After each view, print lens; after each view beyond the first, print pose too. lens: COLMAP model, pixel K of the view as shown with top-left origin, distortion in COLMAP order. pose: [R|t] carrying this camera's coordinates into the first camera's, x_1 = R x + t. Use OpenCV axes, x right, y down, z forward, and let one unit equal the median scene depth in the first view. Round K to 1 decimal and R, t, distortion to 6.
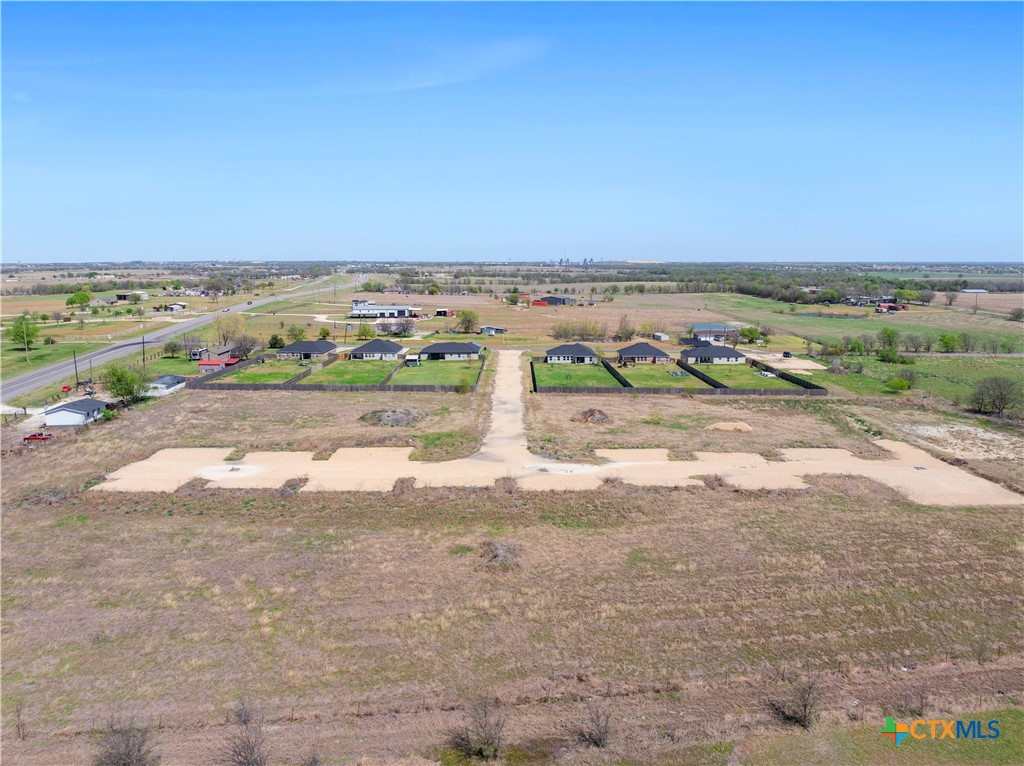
lens RADIAL K [[734.5, 0, 515.0], [0, 734.5, 359.7], [0, 0, 1]] dist [-0.038364, -0.000302]
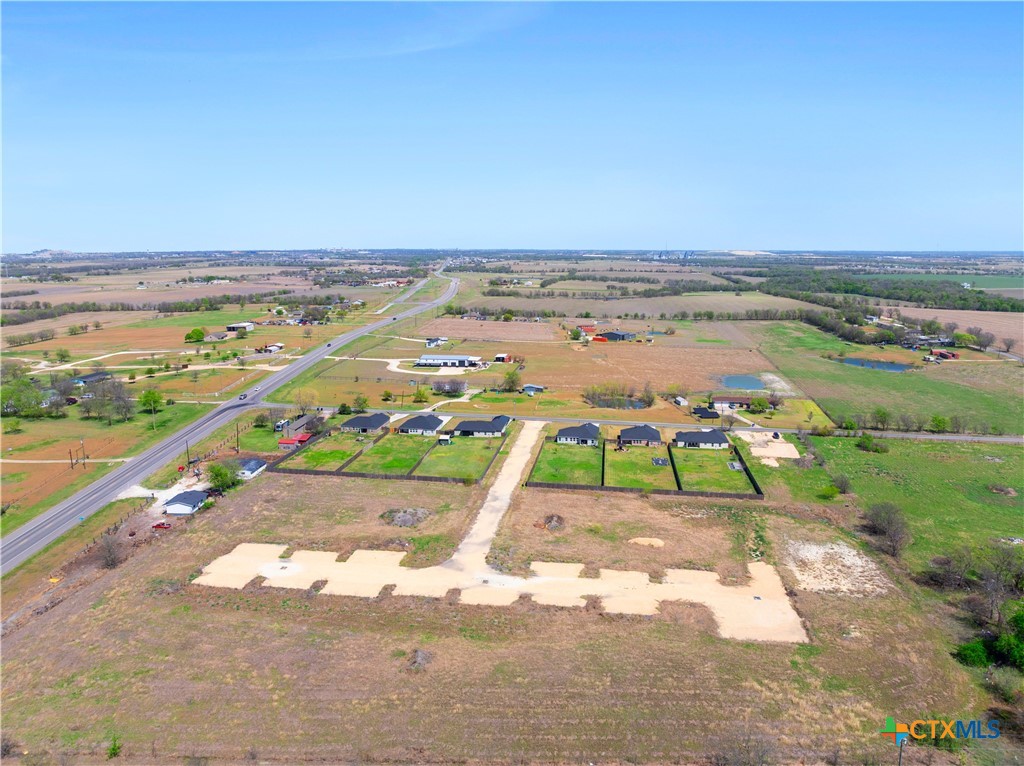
lens RADIAL K [[743.7, 0, 513.3], [0, 743.7, 357.7], [0, 0, 1]] dist [-0.035465, -0.006747]
pose [[0.990069, 0.022206, -0.138816, 0.228162], [-0.020000, 0.999651, 0.017269, -0.253383], [0.139151, -0.014321, 0.990168, -0.347744]]
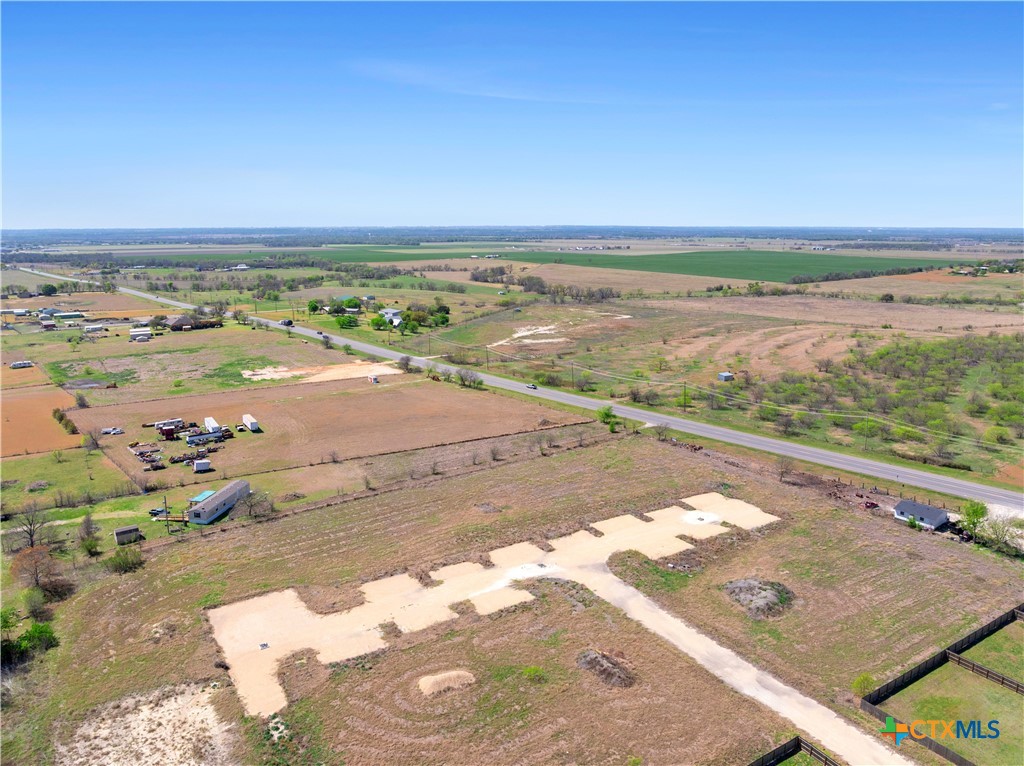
lens RADIAL K [[734.5, 0, 515.0], [0, 734.5, 359.7], [0, 0, 1]] dist [-0.038364, -0.000302]
pose [[-0.849063, 0.099383, -0.518860, 0.614248], [-0.065551, 0.954737, 0.290139, -0.501979], [0.524210, 0.280358, -0.804117, 1.585299]]
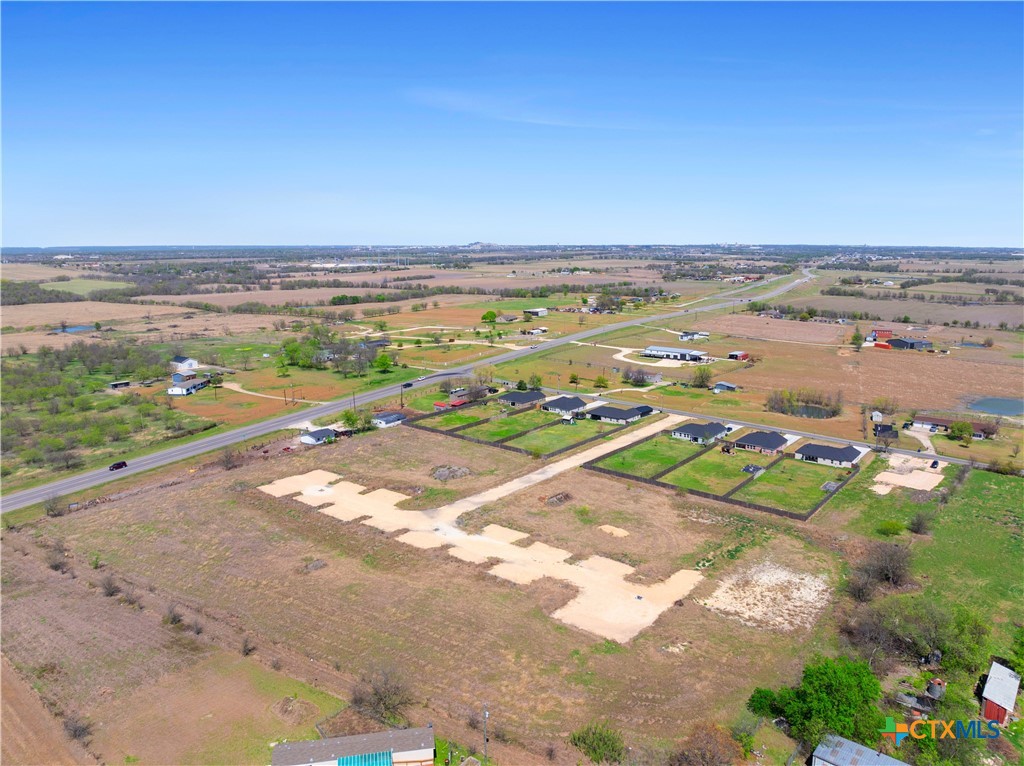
lens RADIAL K [[734.5, 0, 515.0], [0, 734.5, 359.7], [0, 0, 1]] dist [-0.038364, -0.000302]
pose [[0.783924, 0.101772, -0.612459, 0.924479], [-0.085111, 0.994776, 0.056362, -0.273619], [0.614995, 0.007944, 0.788491, -0.166322]]
